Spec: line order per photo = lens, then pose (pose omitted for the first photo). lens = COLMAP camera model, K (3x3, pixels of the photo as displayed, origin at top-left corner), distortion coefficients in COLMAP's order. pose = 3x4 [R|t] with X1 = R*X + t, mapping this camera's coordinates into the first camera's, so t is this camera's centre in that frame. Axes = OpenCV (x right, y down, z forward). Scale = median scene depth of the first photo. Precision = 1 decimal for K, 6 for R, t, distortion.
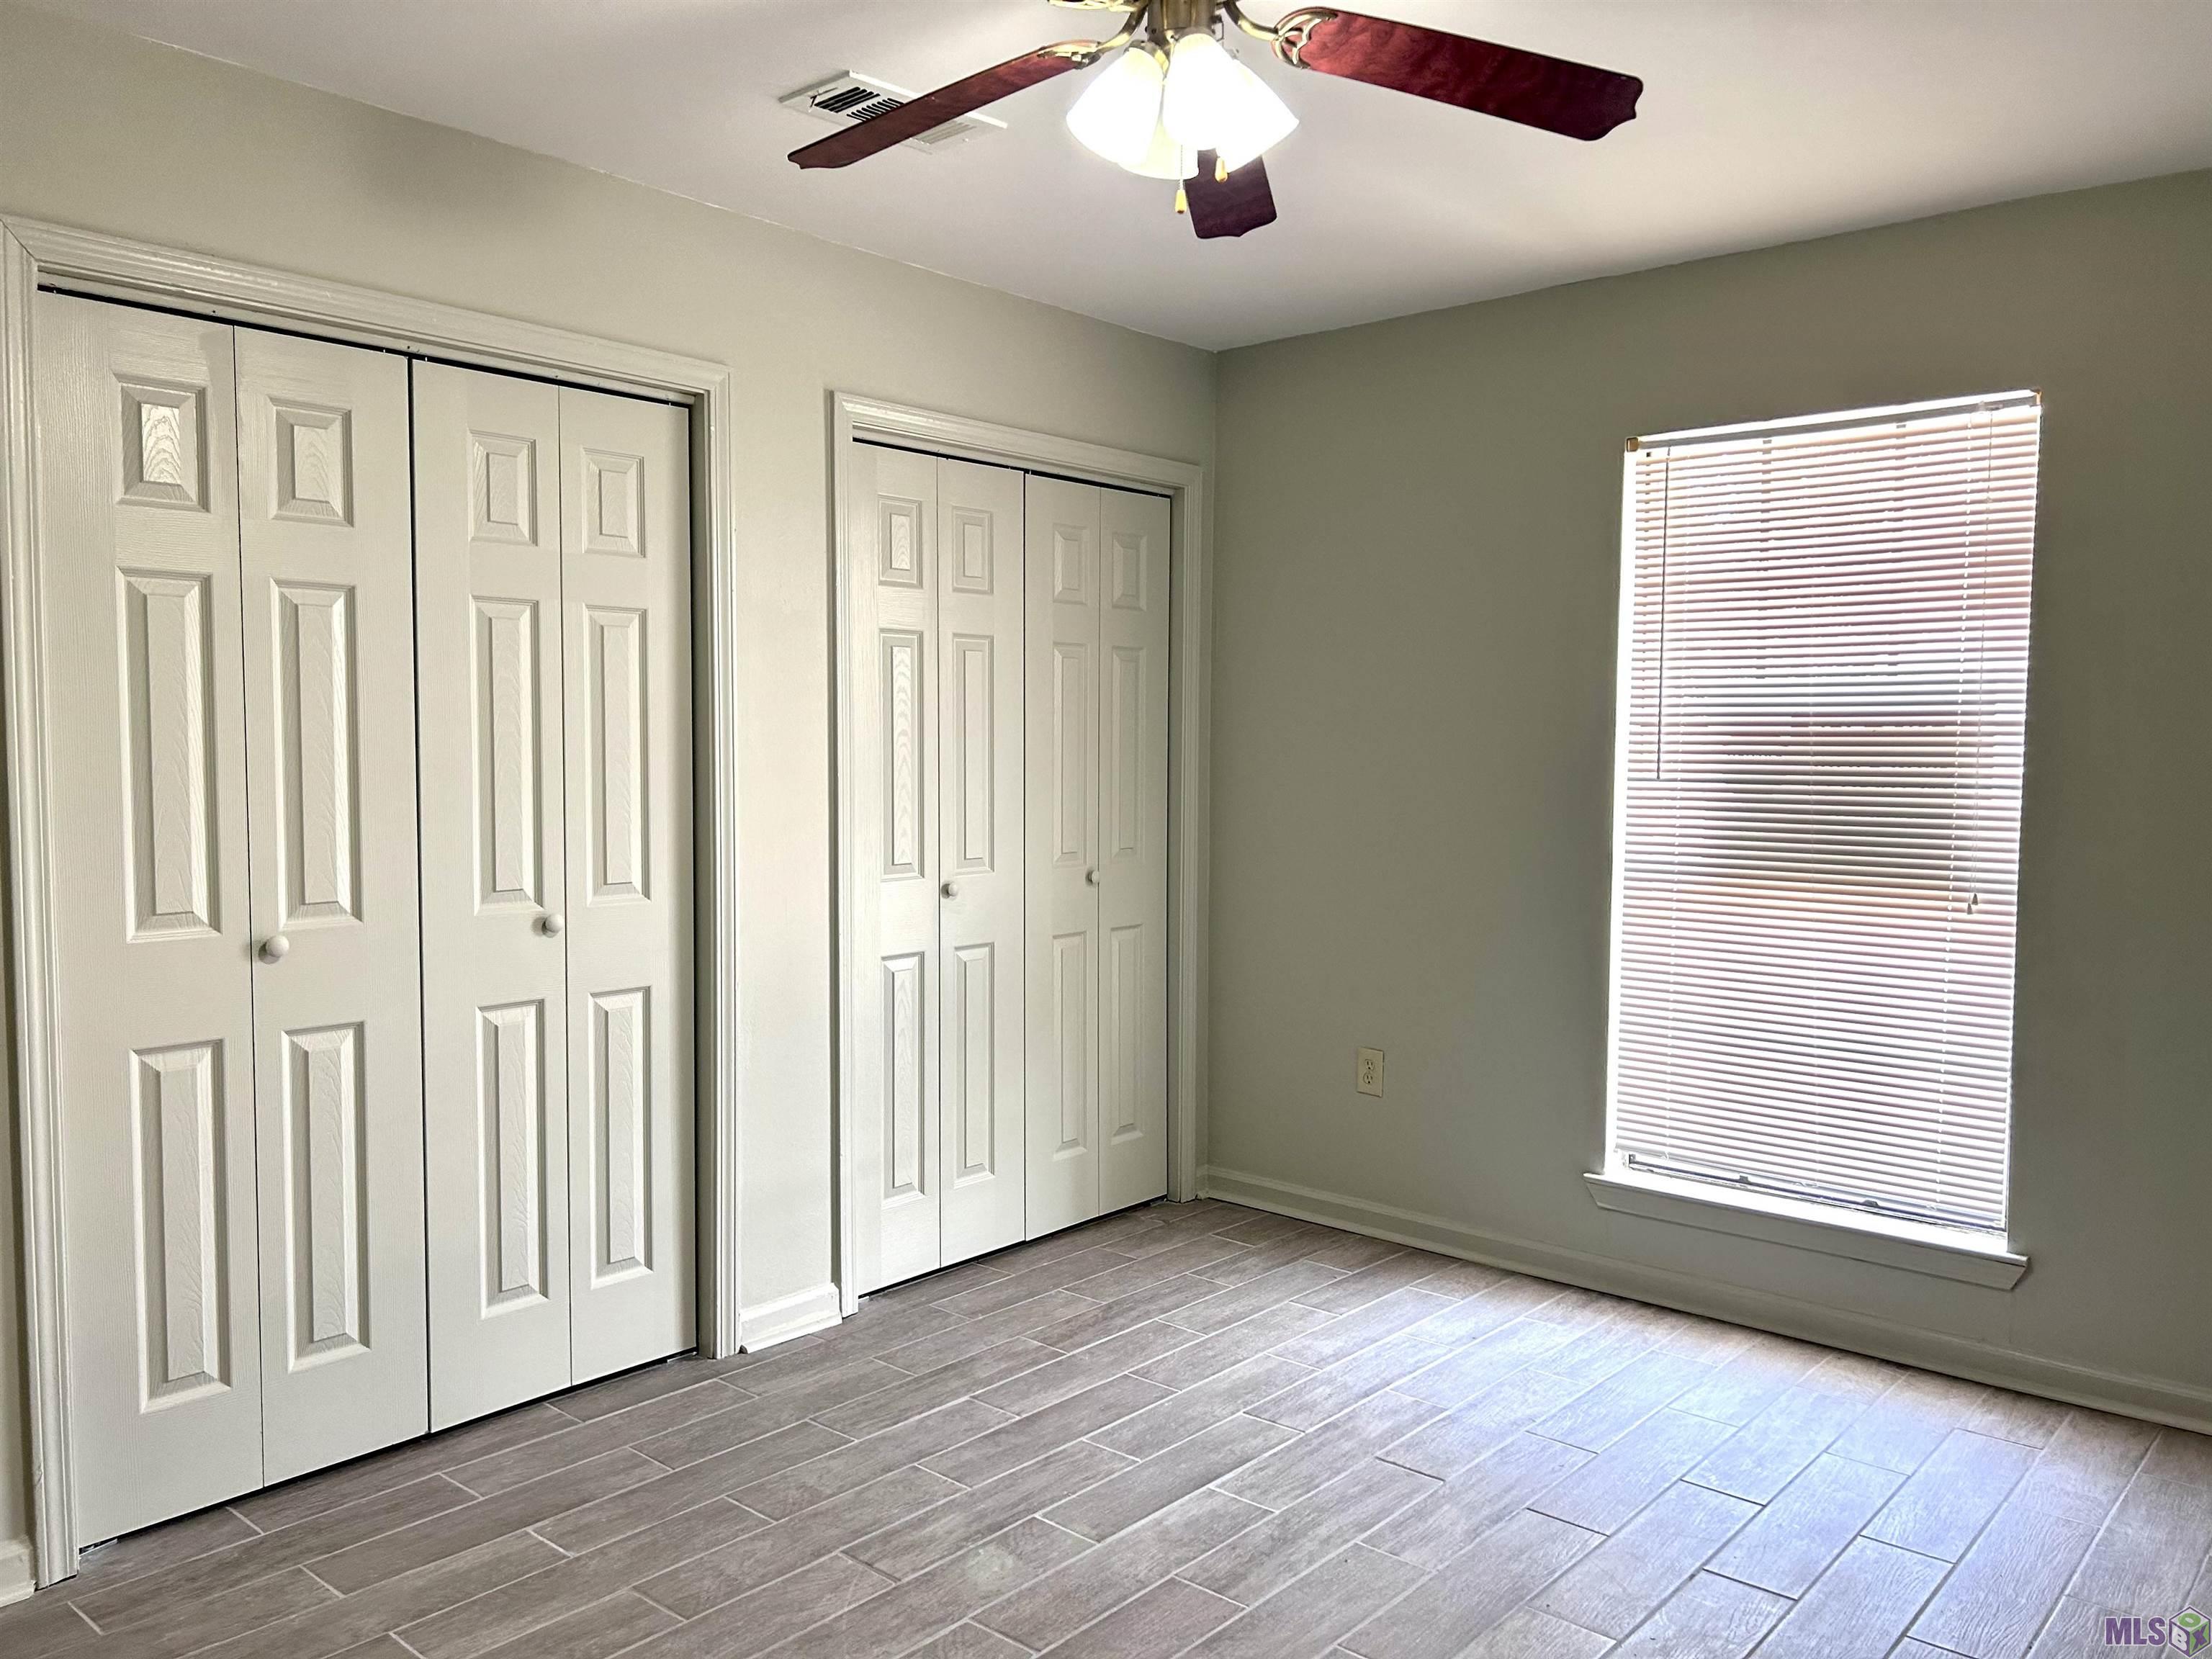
lens RADIAL K [[1651.3, 0, 1106.0], [0, 1651.3, 829.5], [0, 0, 1]] dist [0.006604, 0.000336]
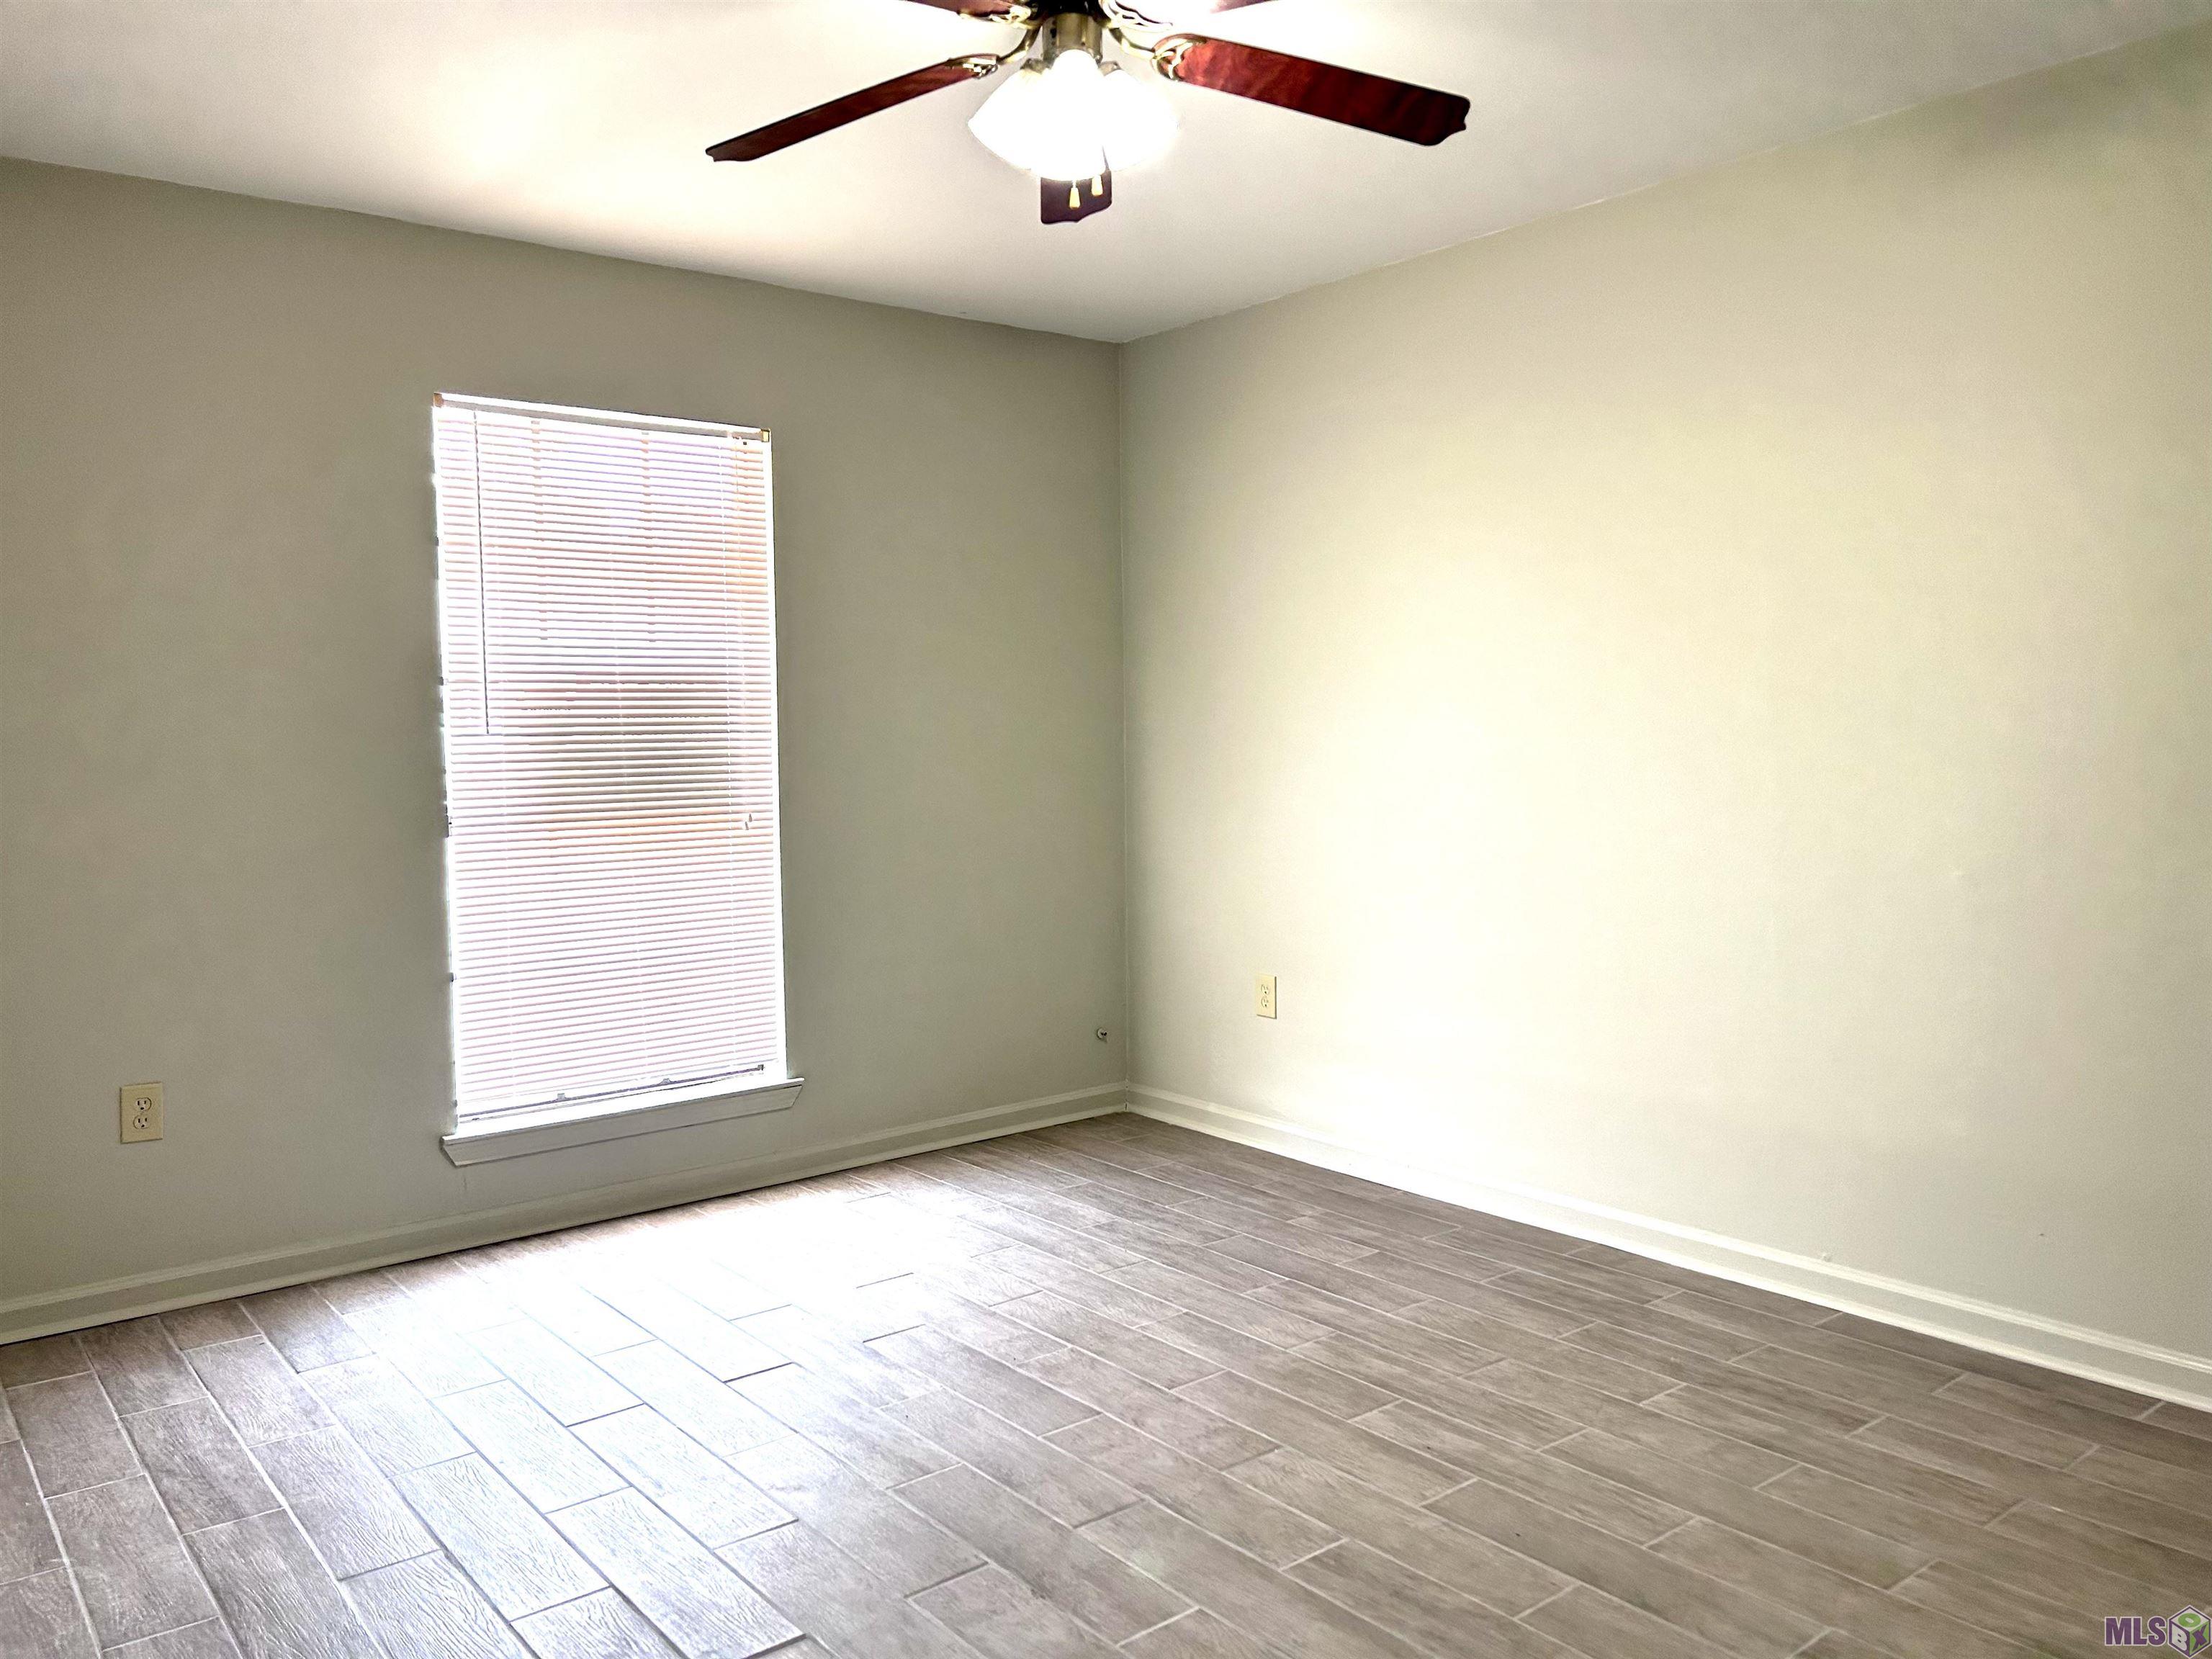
lens RADIAL K [[1646.9, 0, 1105.7], [0, 1646.9, 849.0], [0, 0, 1]] dist [0.001552, -0.002230]
pose [[0.163095, -0.084387, 0.982995, -0.640501], [0.068951, 0.994874, 0.073966, -0.009015], [-0.984198, 0.055714, 0.168078, 0.469995]]
